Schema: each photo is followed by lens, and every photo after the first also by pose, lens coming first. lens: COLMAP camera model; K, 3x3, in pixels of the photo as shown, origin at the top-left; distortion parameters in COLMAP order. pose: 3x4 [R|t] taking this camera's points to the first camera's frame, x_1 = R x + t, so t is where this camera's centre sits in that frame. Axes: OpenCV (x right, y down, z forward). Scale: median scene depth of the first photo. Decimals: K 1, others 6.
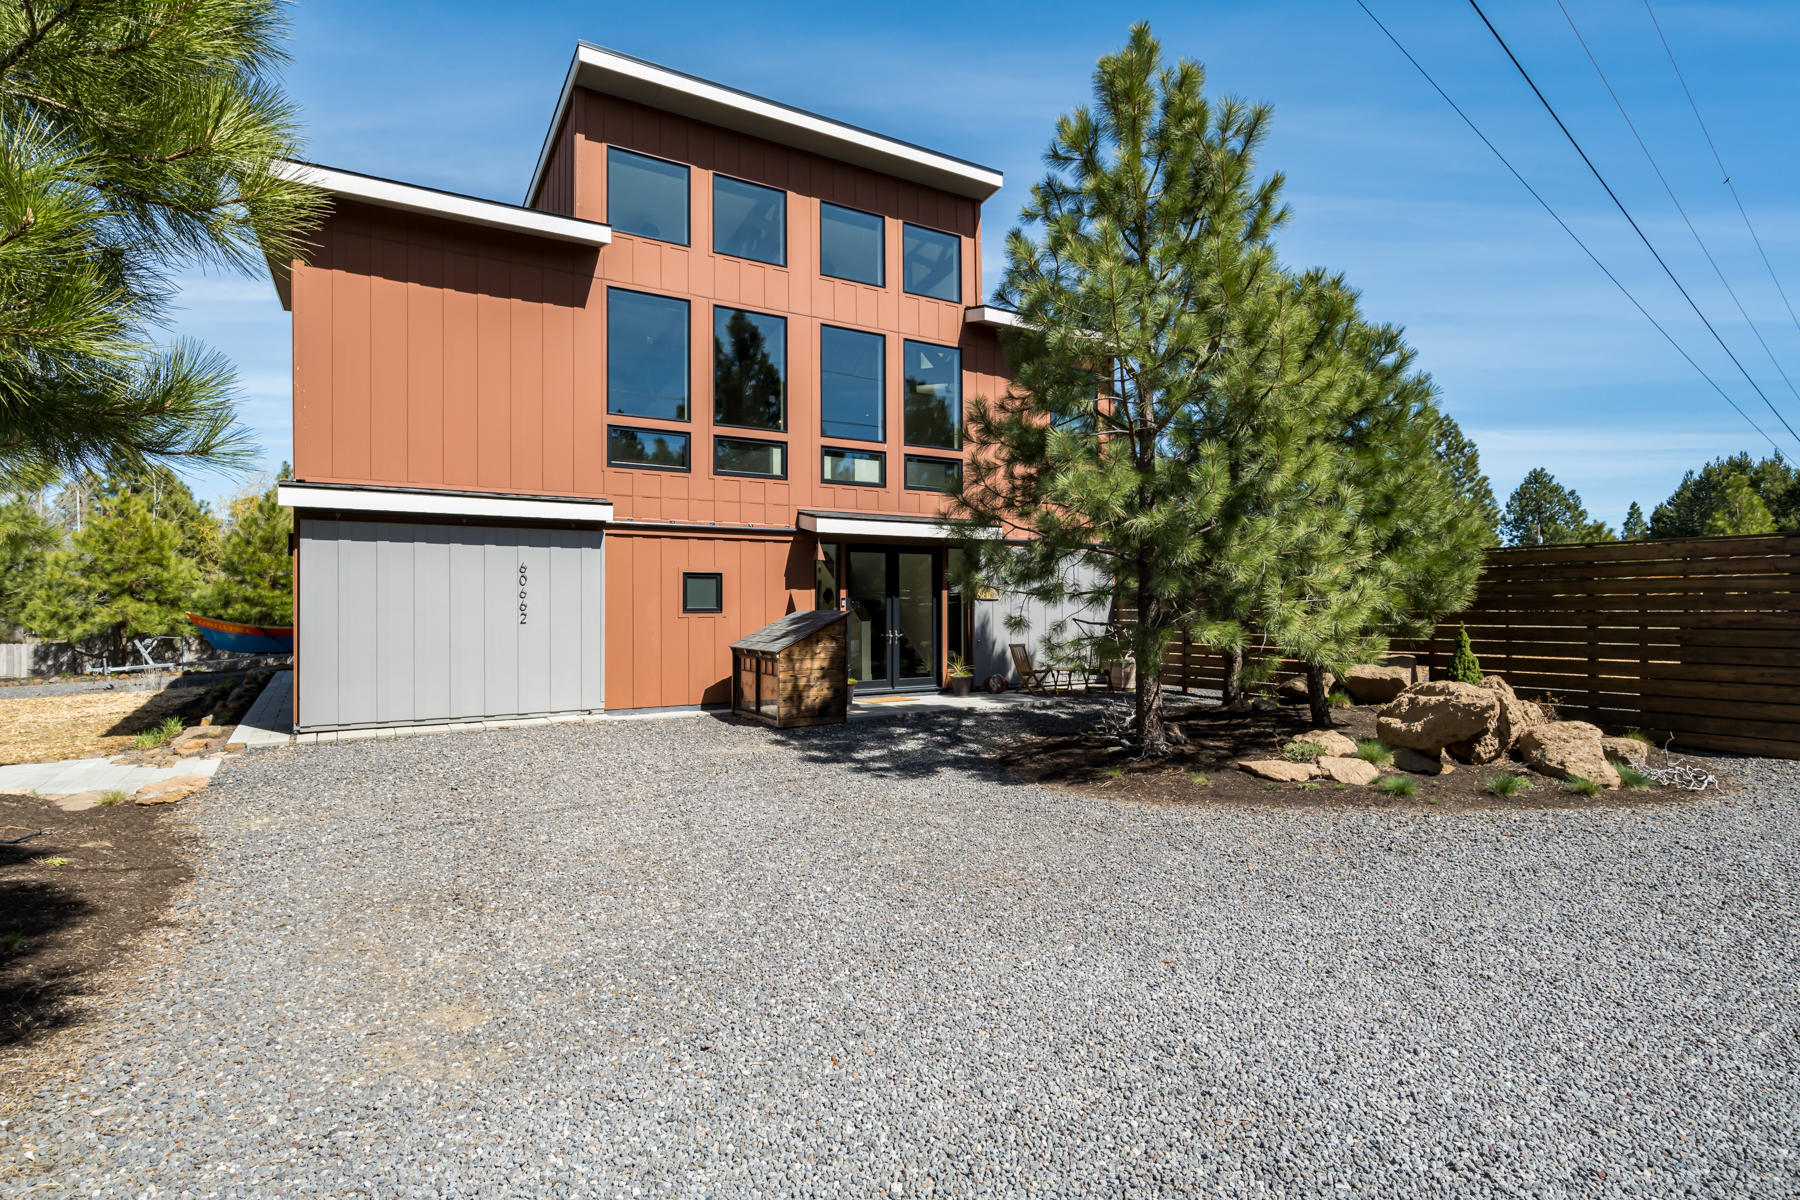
lens RADIAL K [[903.4, 0, 904.6], [0, 903.4, 607.2], [0, 0, 1]] dist [-0.002865, 0.000060]
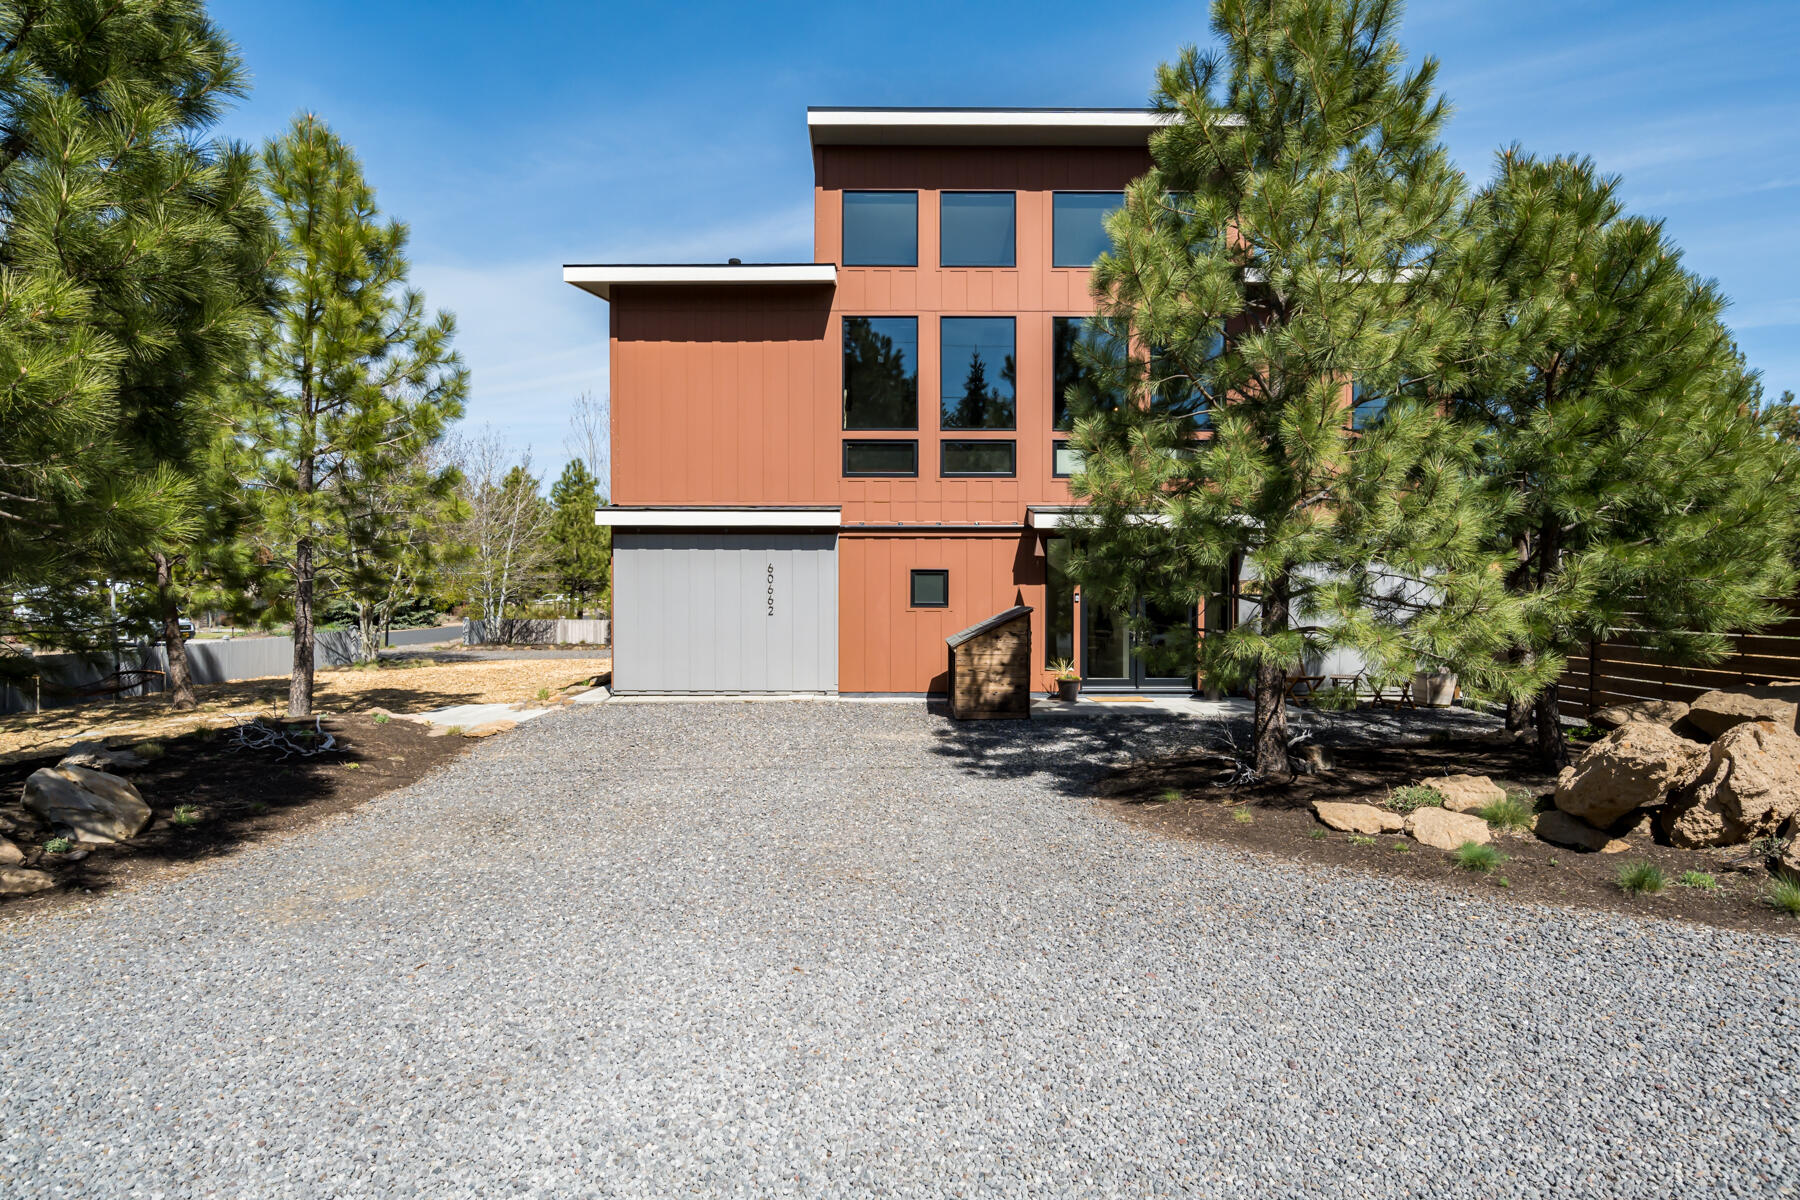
lens RADIAL K [[910.1, 0, 898.9], [0, 910.1, 605.4], [0, 0, 1]] dist [-0.002800, 0.000022]
pose [[0.854185, 0.012184, -0.519826, 0.328792], [-0.004038, 0.999851, 0.016801, -0.014593], [0.519953, -0.012253, 0.854107, 0.062275]]
